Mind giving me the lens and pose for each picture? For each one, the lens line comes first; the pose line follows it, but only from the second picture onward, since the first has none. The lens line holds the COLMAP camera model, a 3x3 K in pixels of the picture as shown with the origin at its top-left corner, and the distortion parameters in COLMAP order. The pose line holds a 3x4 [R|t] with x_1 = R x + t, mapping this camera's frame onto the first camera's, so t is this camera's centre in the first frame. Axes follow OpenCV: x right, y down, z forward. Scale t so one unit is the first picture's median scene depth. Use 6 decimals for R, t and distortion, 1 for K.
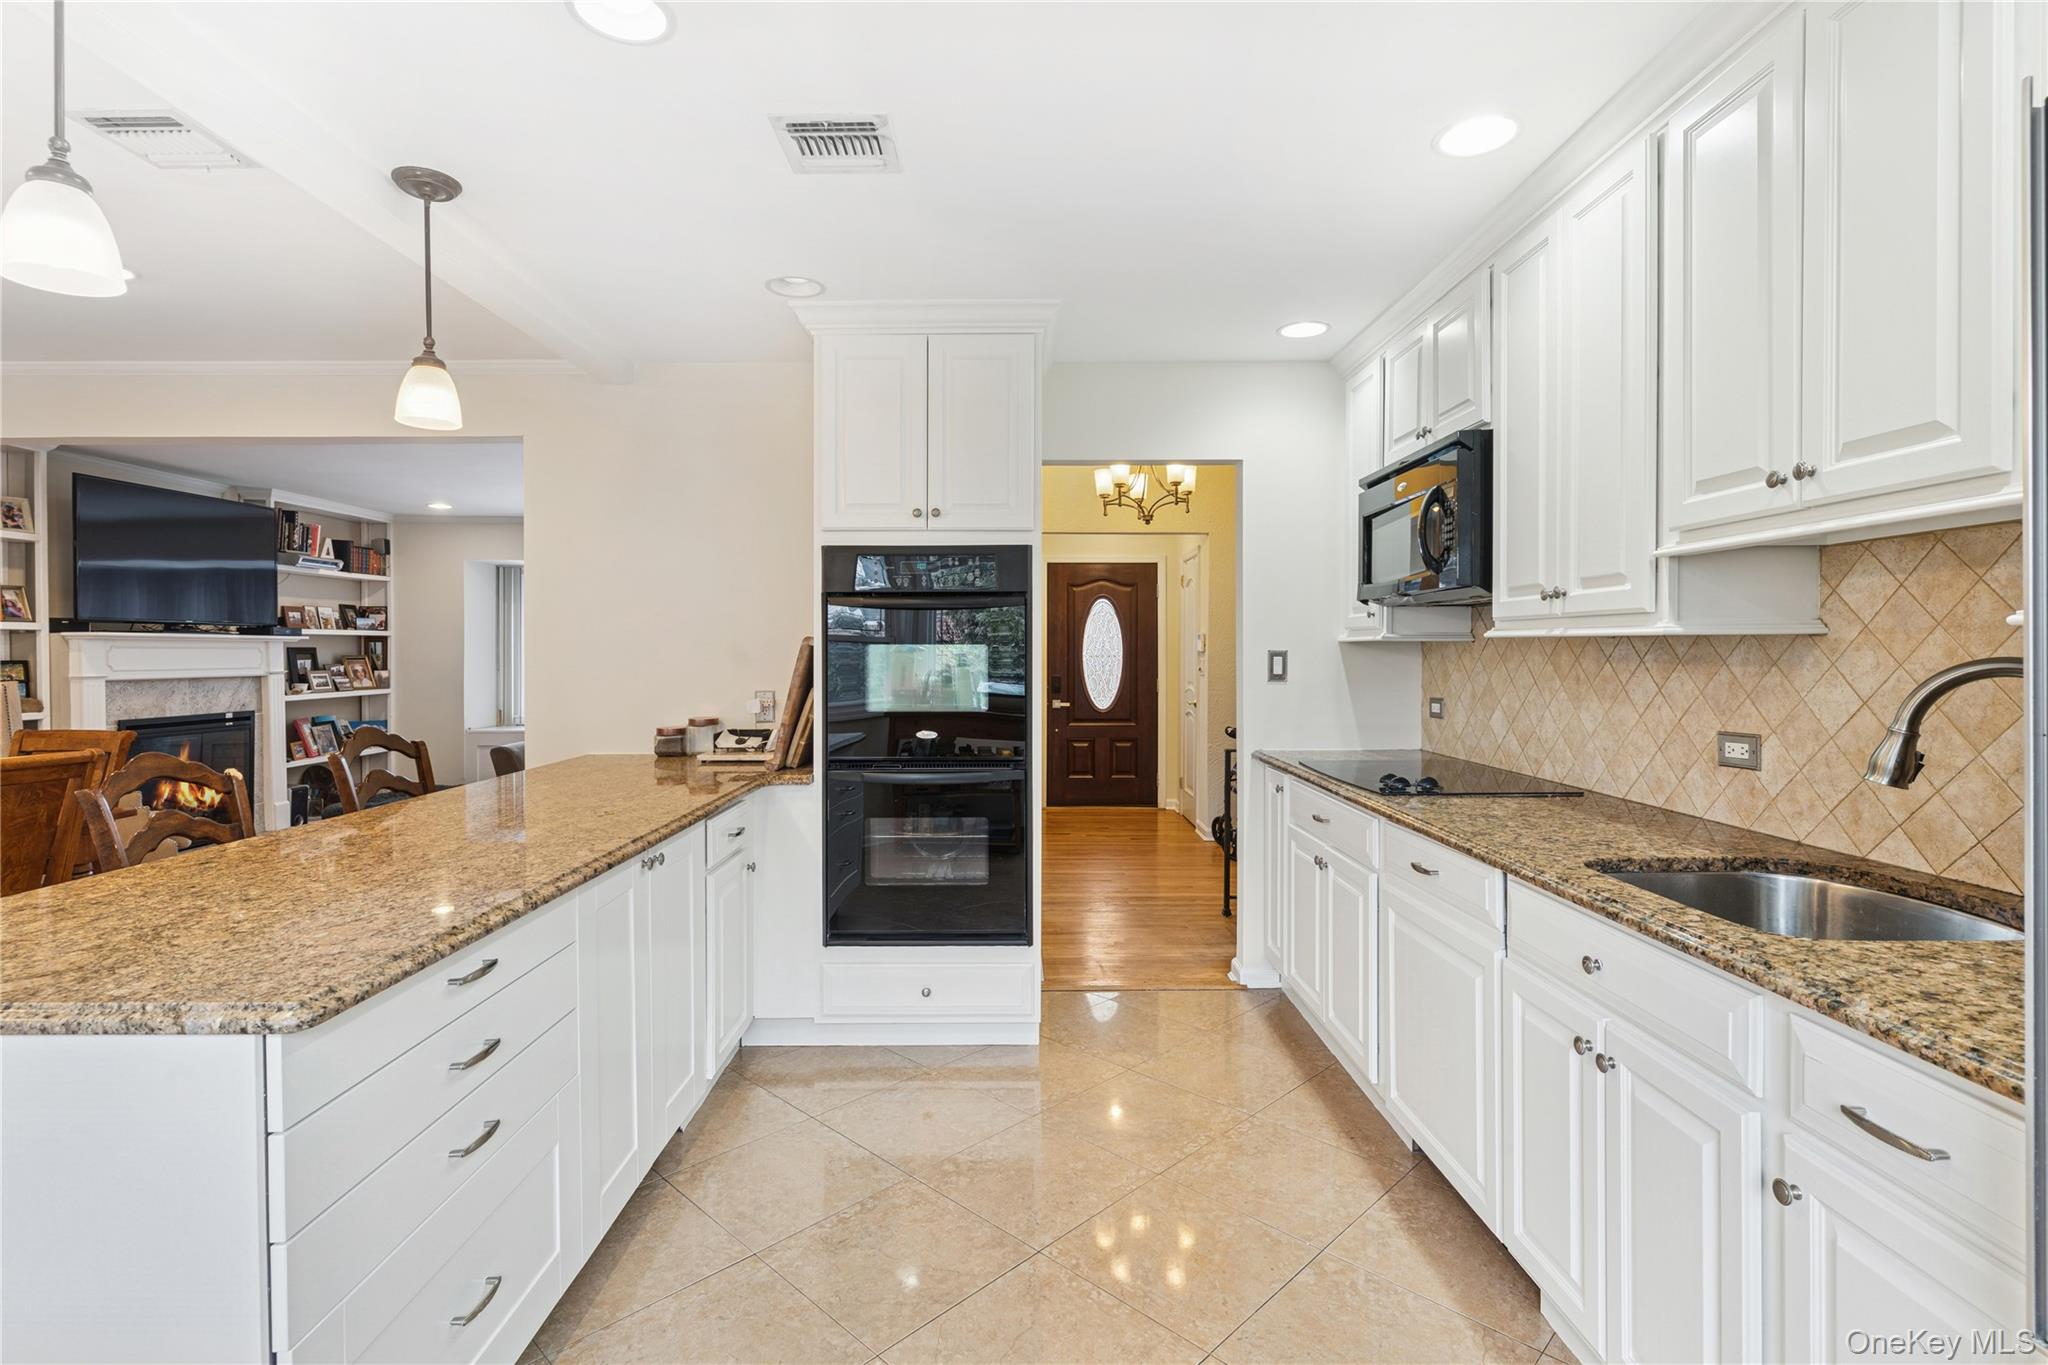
lens RADIAL K [[983.6, 0, 1022.0], [0, 983.6, 664.7], [0, 0, 1]] dist [0.000083, -0.000817]
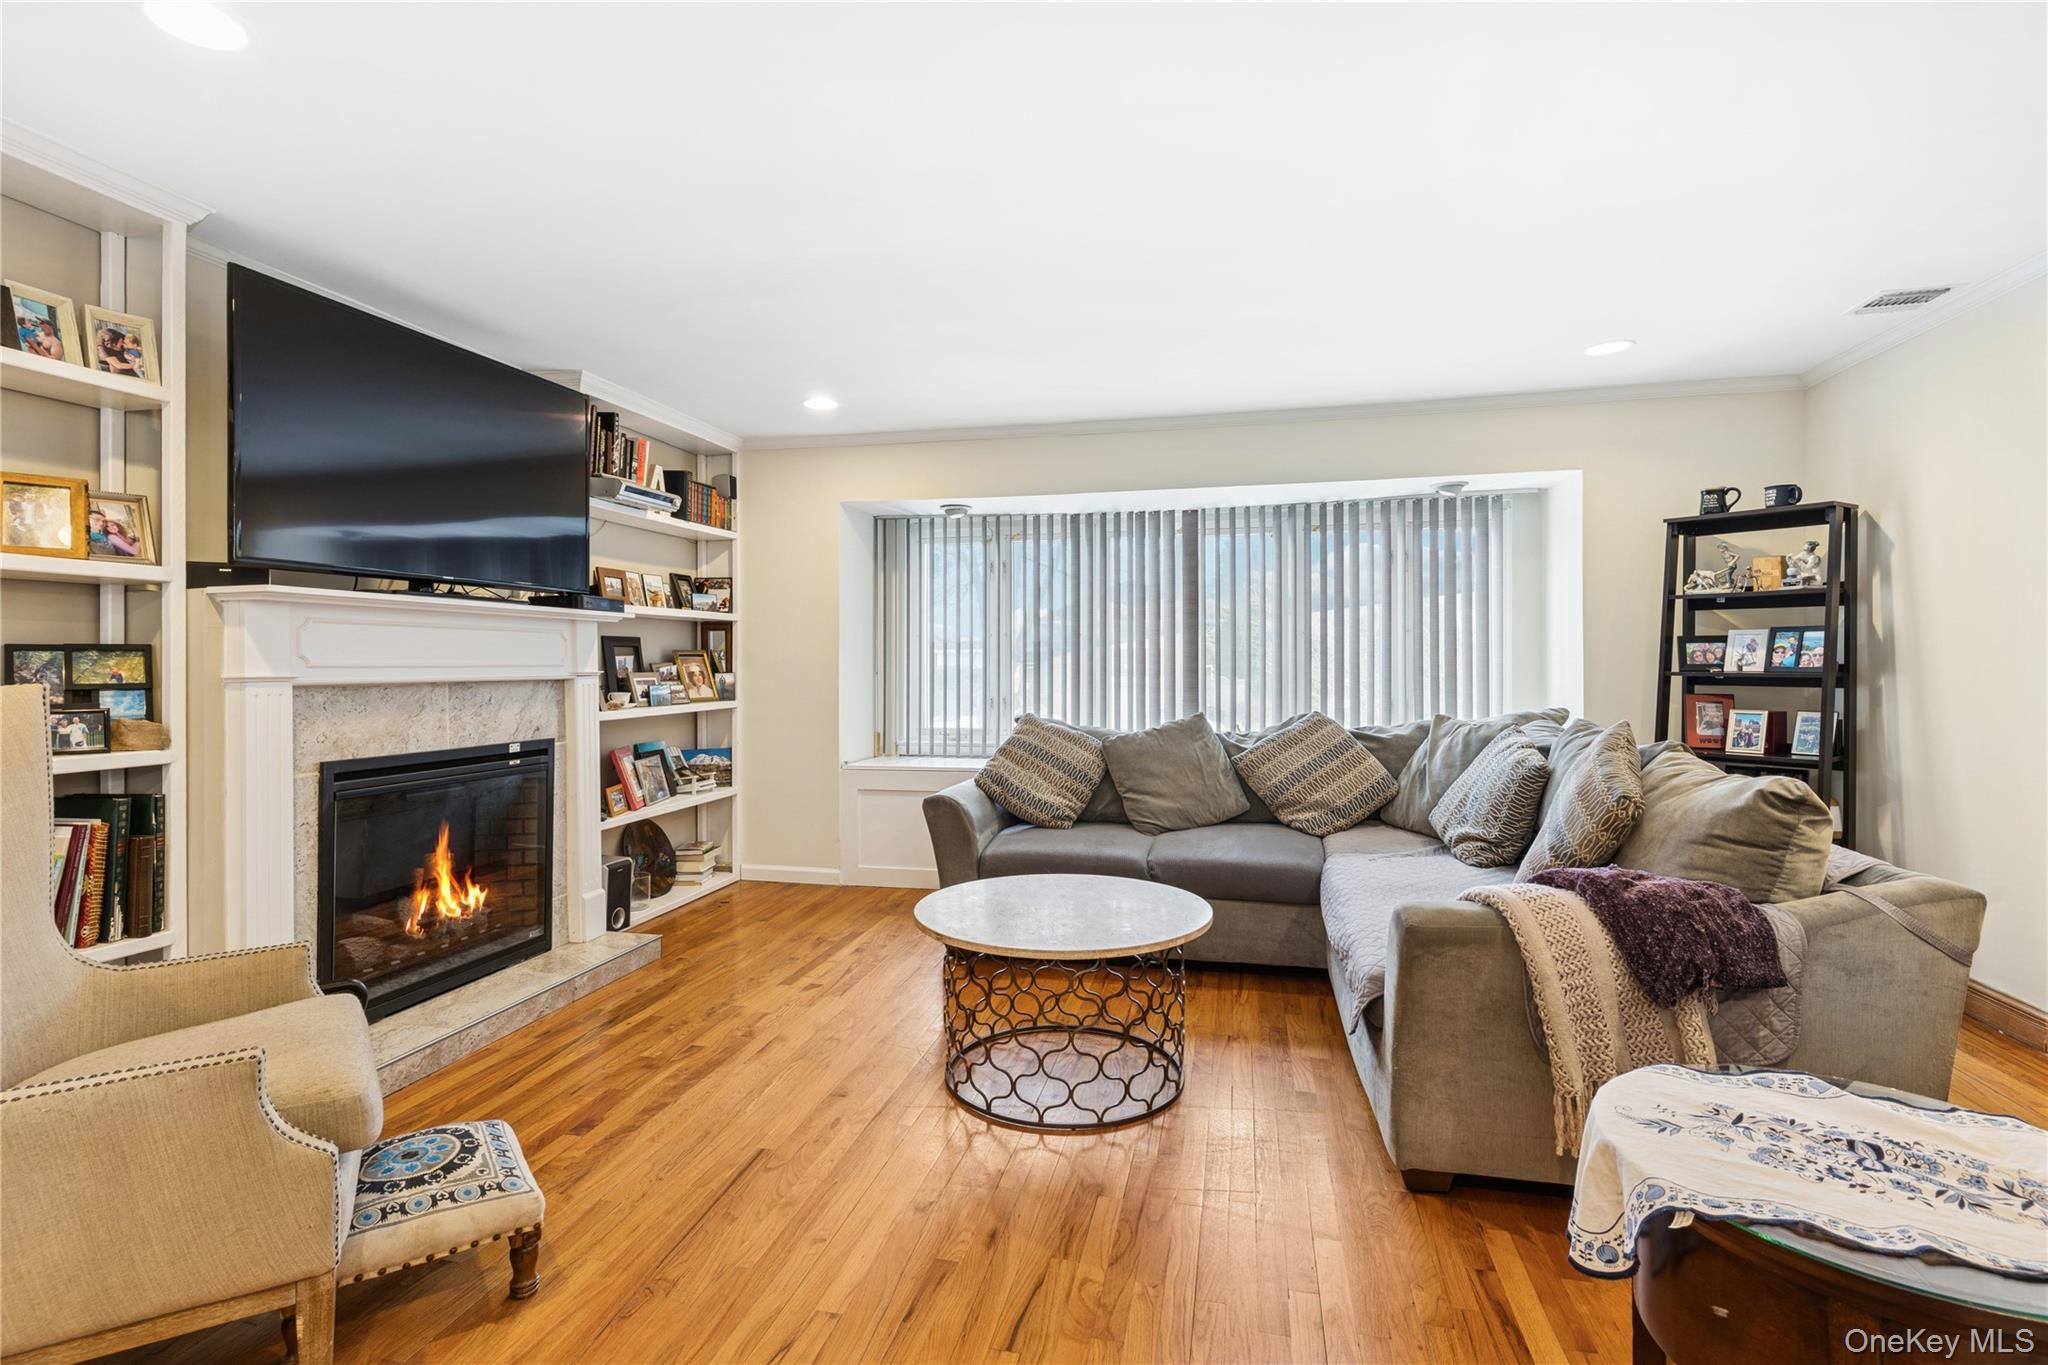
lens RADIAL K [[983.6, 0, 1020.7], [0, 983.6, 664.3], [0, 0, 1]] dist [0.000083, -0.000817]
pose [[0.972858, -0.002657, -0.231389, -0.349084], [0.000129, 0.999940, -0.010939, 0.008362], [0.231404, 0.010613, 0.972800, 0.460576]]
